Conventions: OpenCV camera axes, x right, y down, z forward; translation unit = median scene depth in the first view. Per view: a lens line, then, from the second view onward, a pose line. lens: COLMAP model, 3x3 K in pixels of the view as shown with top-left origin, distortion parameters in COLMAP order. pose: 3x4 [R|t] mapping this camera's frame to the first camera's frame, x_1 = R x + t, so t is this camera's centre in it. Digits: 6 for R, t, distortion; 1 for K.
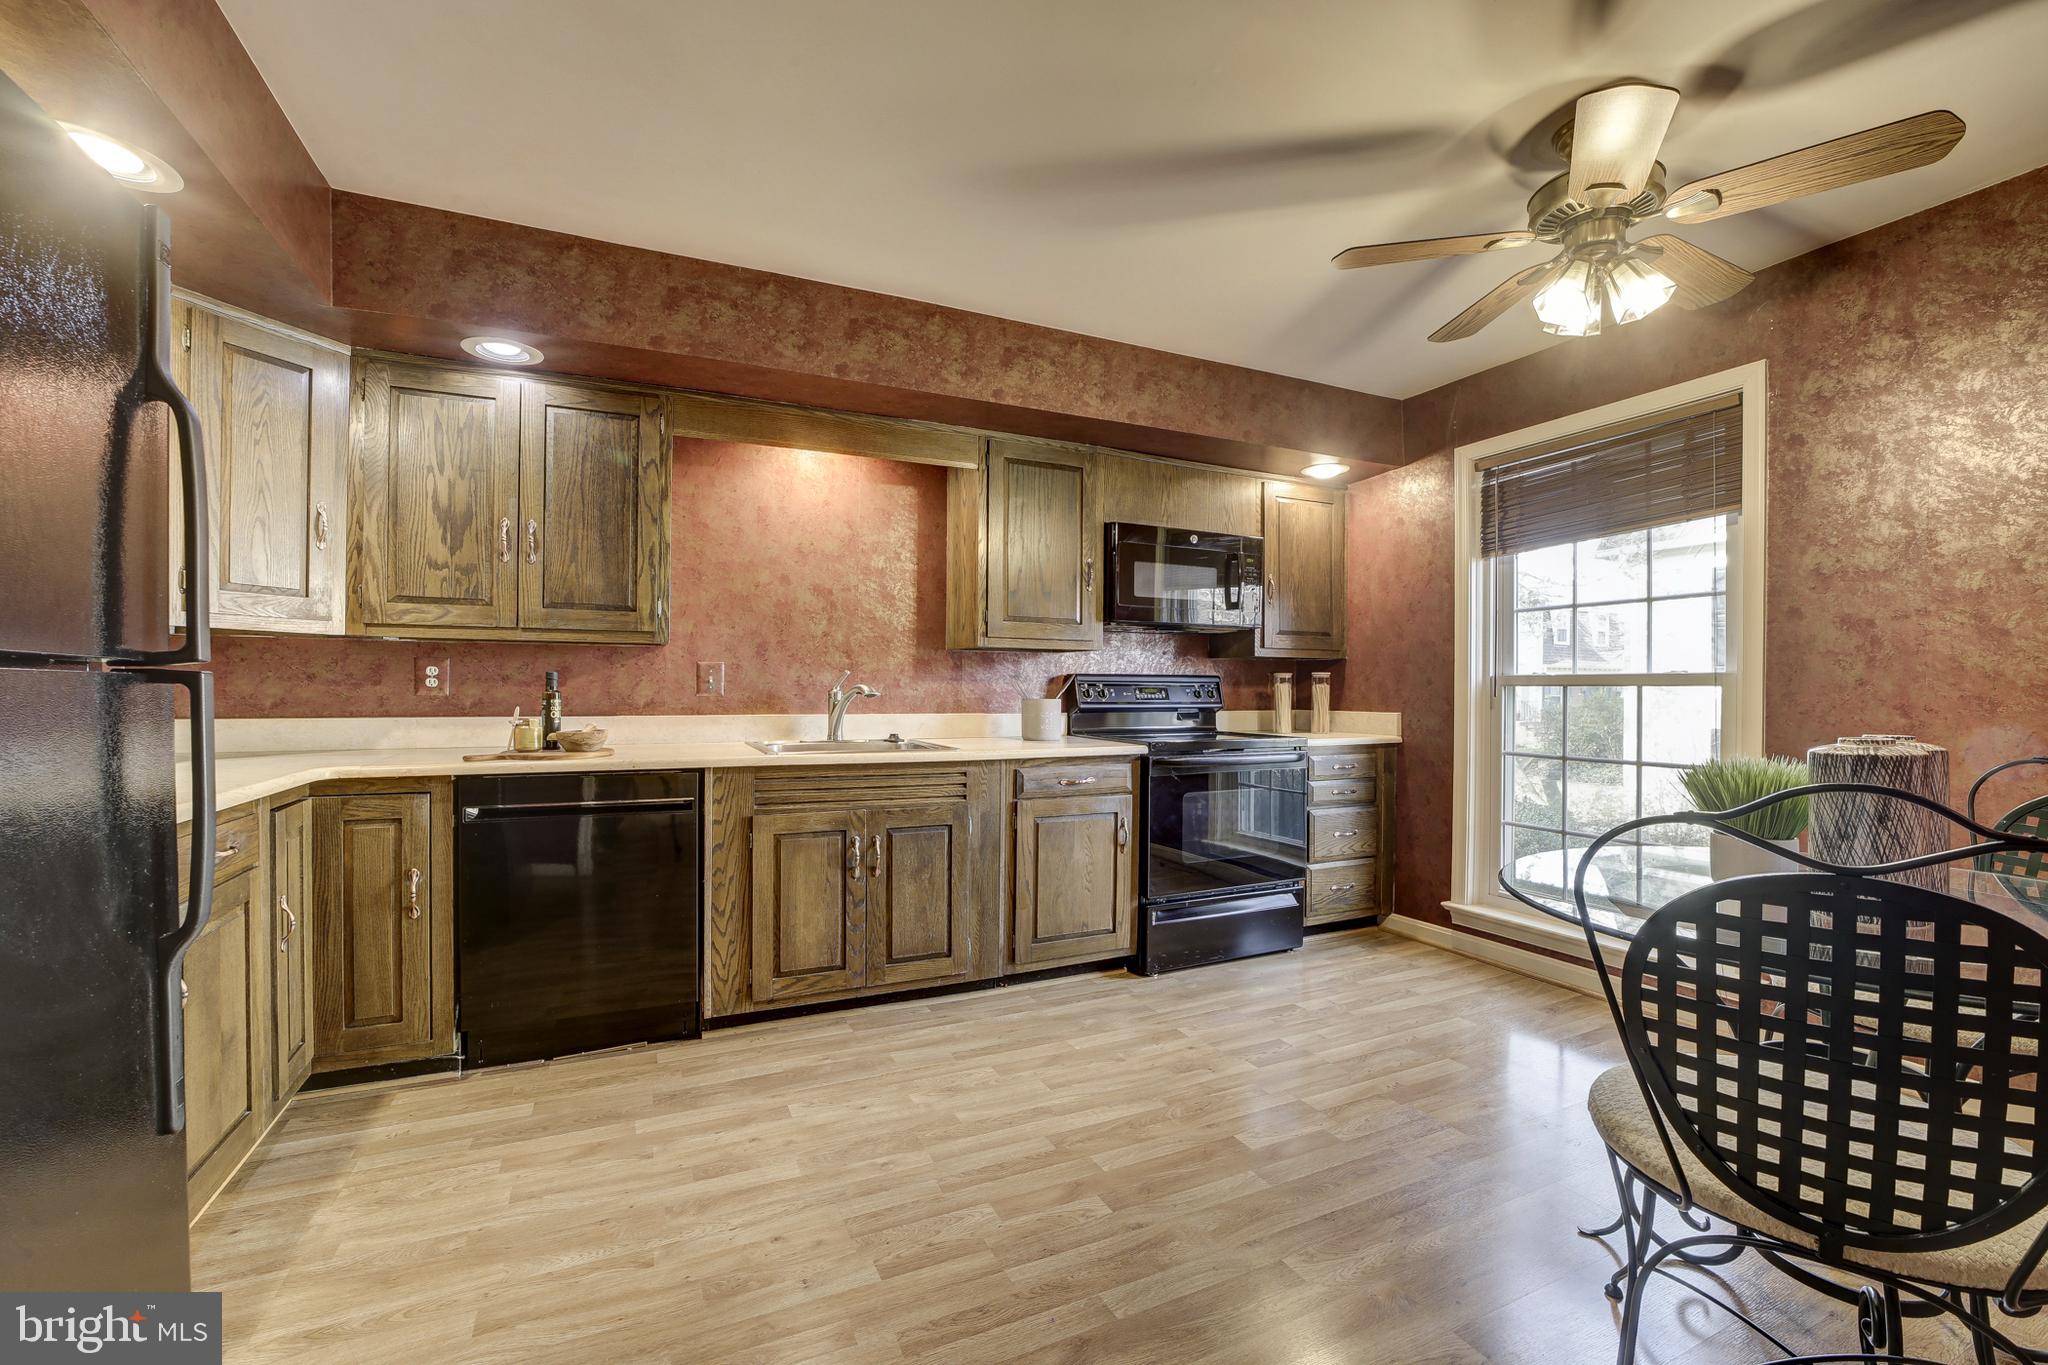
lens RADIAL K [[865.8, 0, 1038.3], [0, 865.8, 695.4], [0, 0, 1]] dist [0.028445, 0.000085]
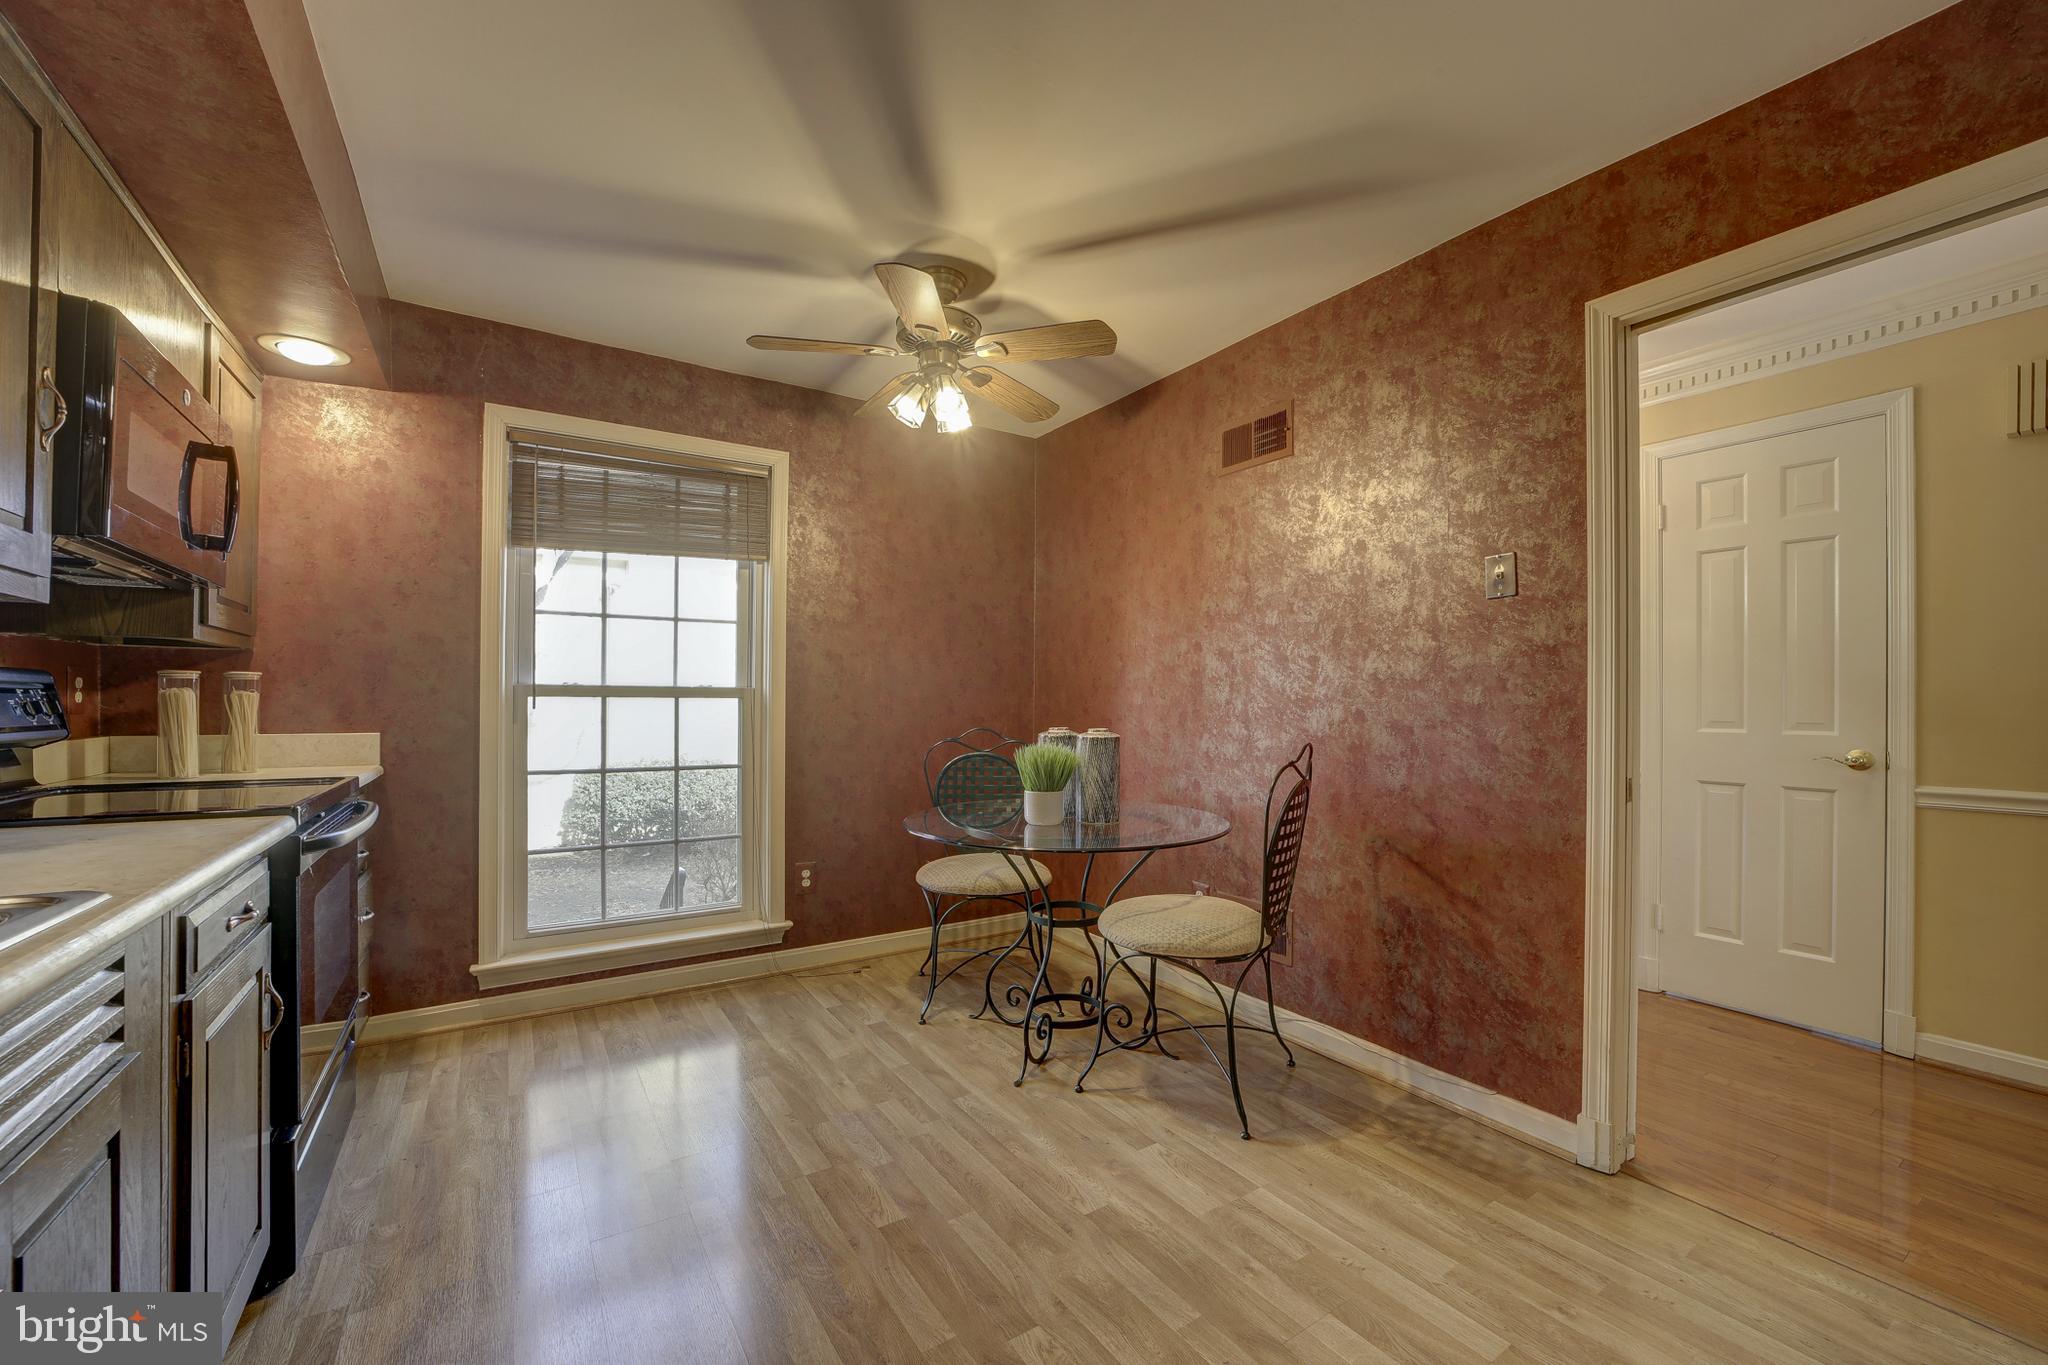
lens RADIAL K [[865.8, 0, 1038.3], [0, 865.8, 695.4], [0, 0, 1]] dist [0.028445, 0.000085]
pose [[-0.113515, 0.002943, 0.993532, -0.396543], [-0.001783, 0.999993, -0.003166, -0.009452], [-0.993535, -0.002131, -0.113509, 0.591349]]
